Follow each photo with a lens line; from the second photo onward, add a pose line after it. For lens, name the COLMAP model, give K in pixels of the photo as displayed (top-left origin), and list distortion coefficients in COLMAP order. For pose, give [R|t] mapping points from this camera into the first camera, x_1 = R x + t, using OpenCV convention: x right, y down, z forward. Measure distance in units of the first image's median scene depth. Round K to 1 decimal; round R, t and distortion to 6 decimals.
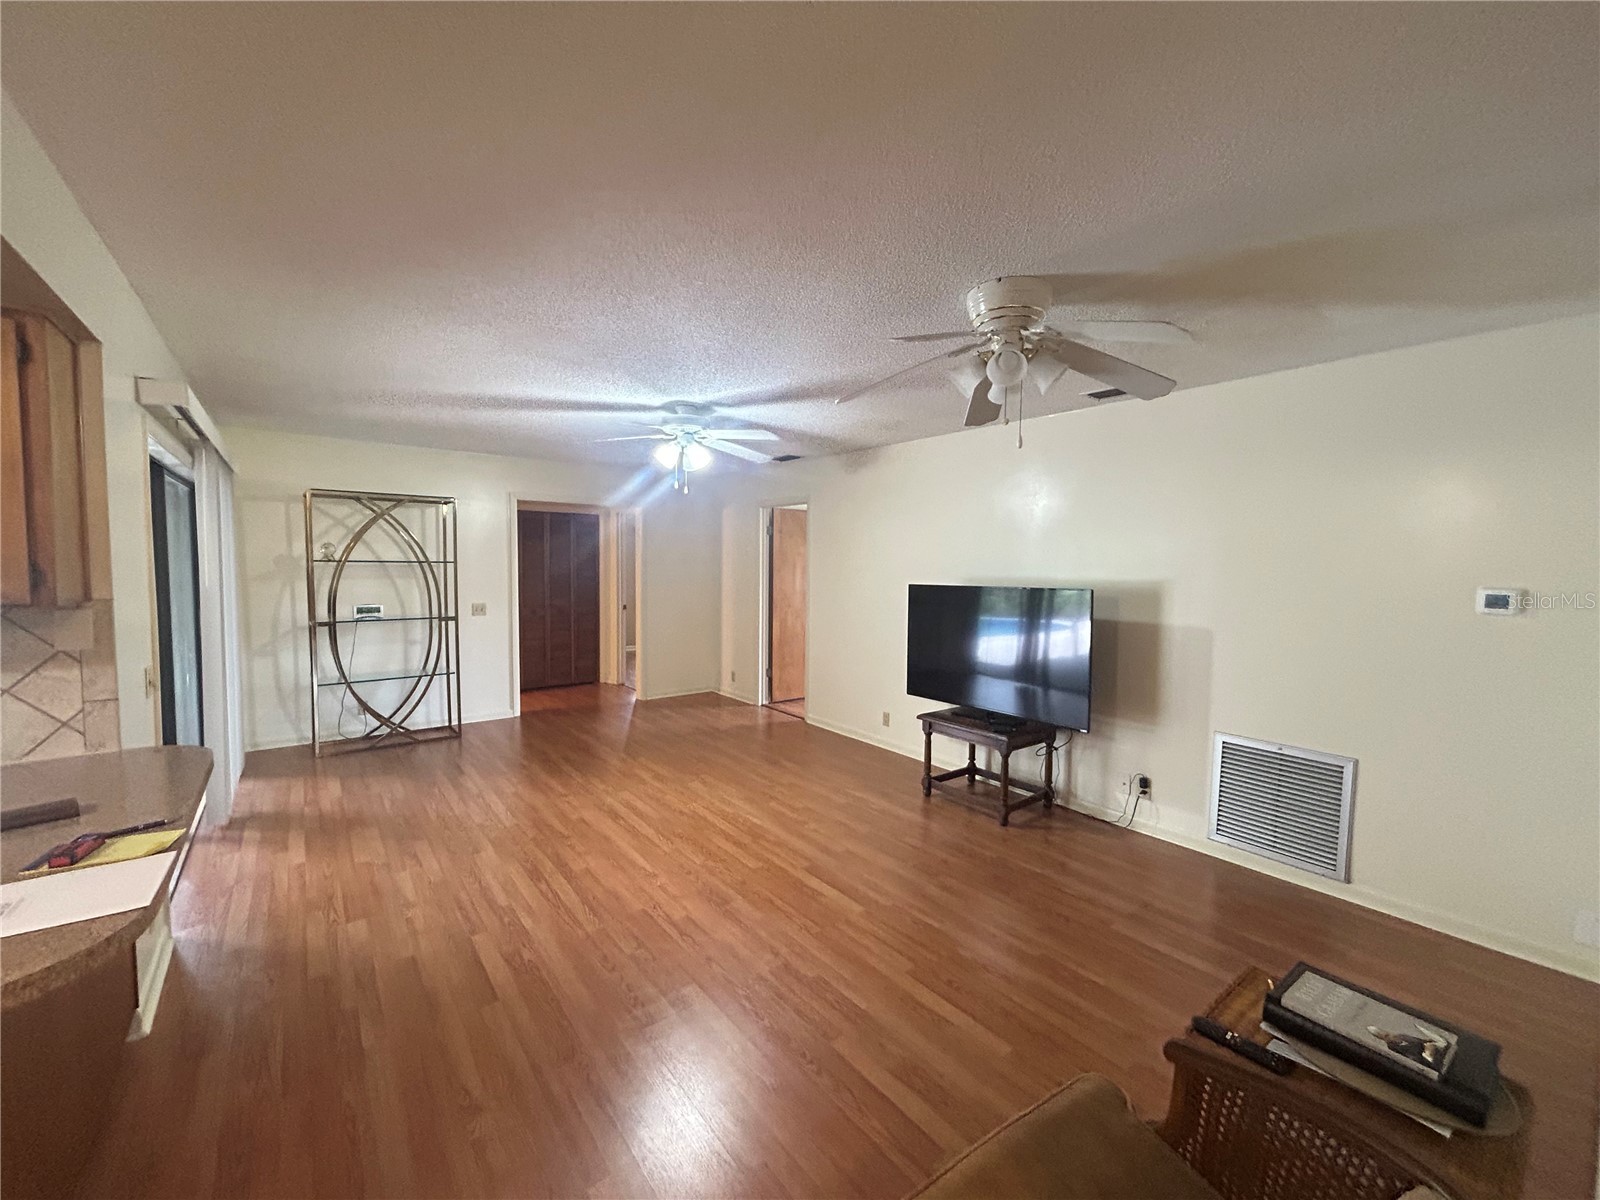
lens RADIAL K [[646.8, 0, 800.1], [0, 646.8, 602.6], [0, 0, 1]] dist [0.000772, 0.000519]
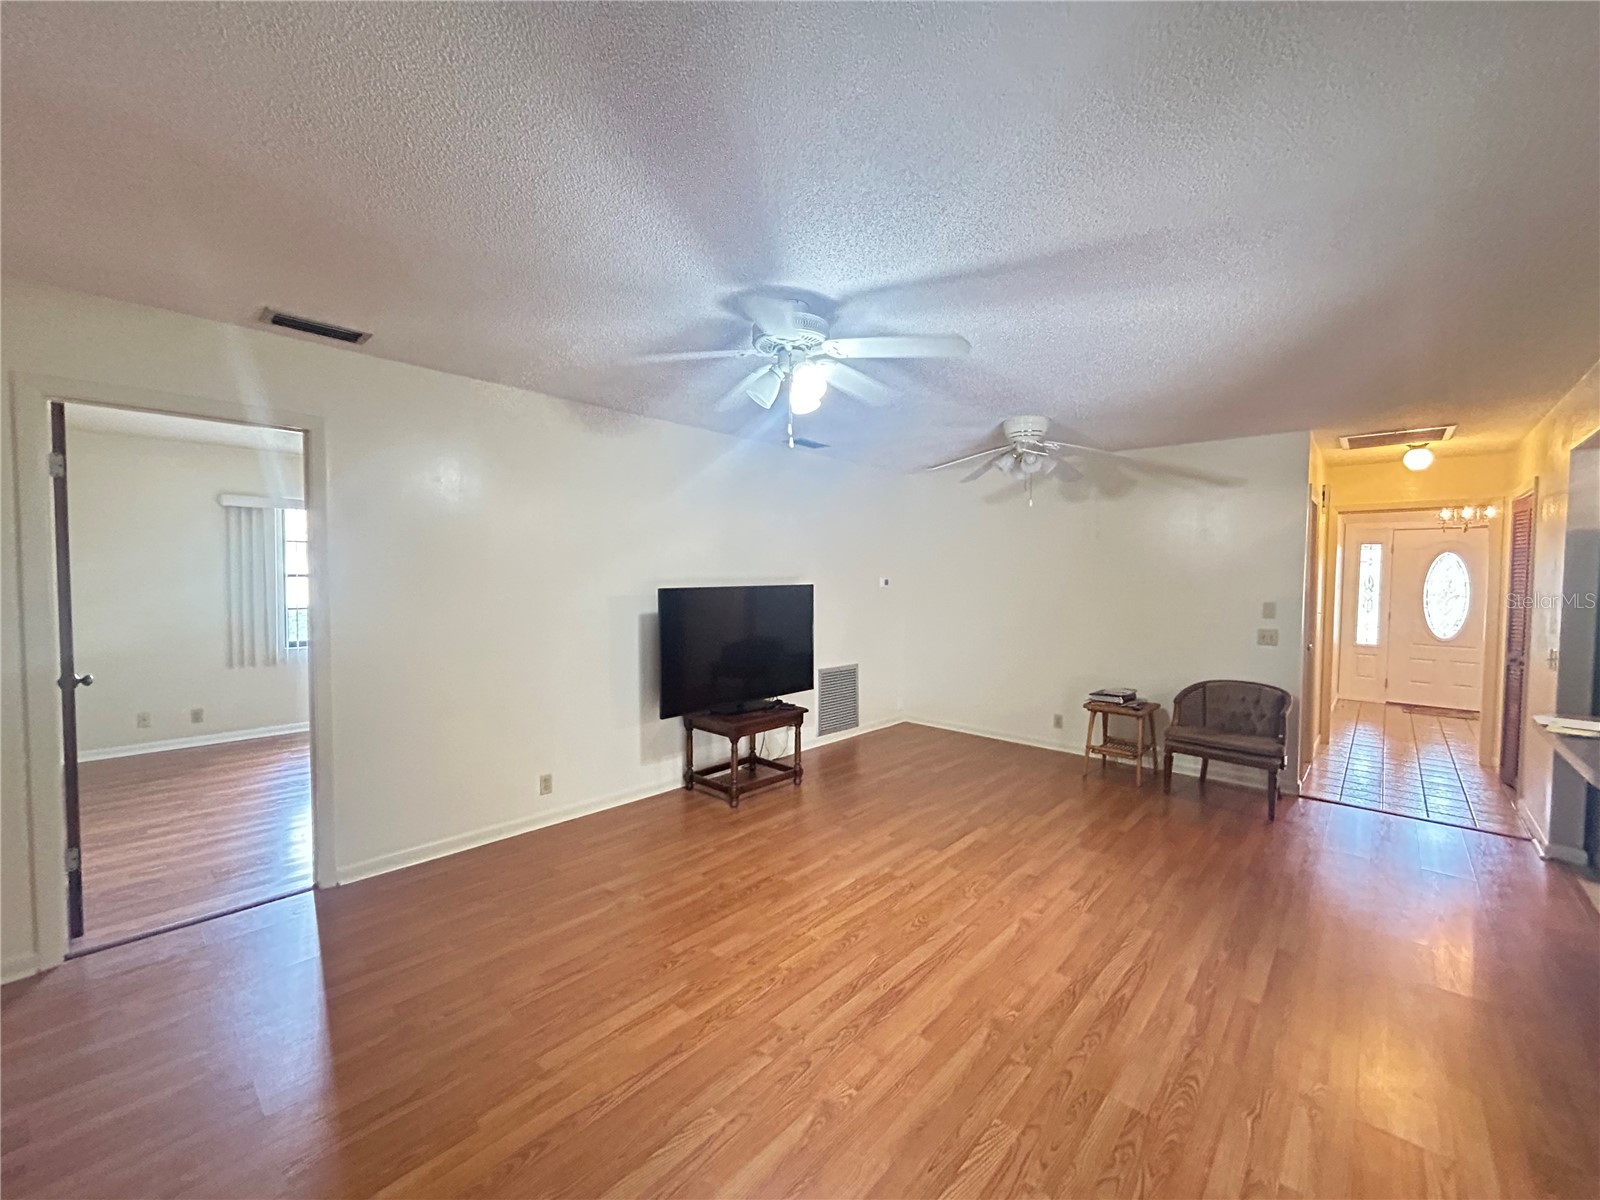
lens RADIAL K [[646.8, 0, 804.4], [0, 646.8, 594.6], [0, 0, 1]] dist [0.000772, 0.000519]
pose [[-0.176999, -0.039350, 0.983424, -0.899532], [0.054414, 0.997281, 0.049697, -0.066700], [-0.982706, 0.062308, -0.174377, 1.259481]]
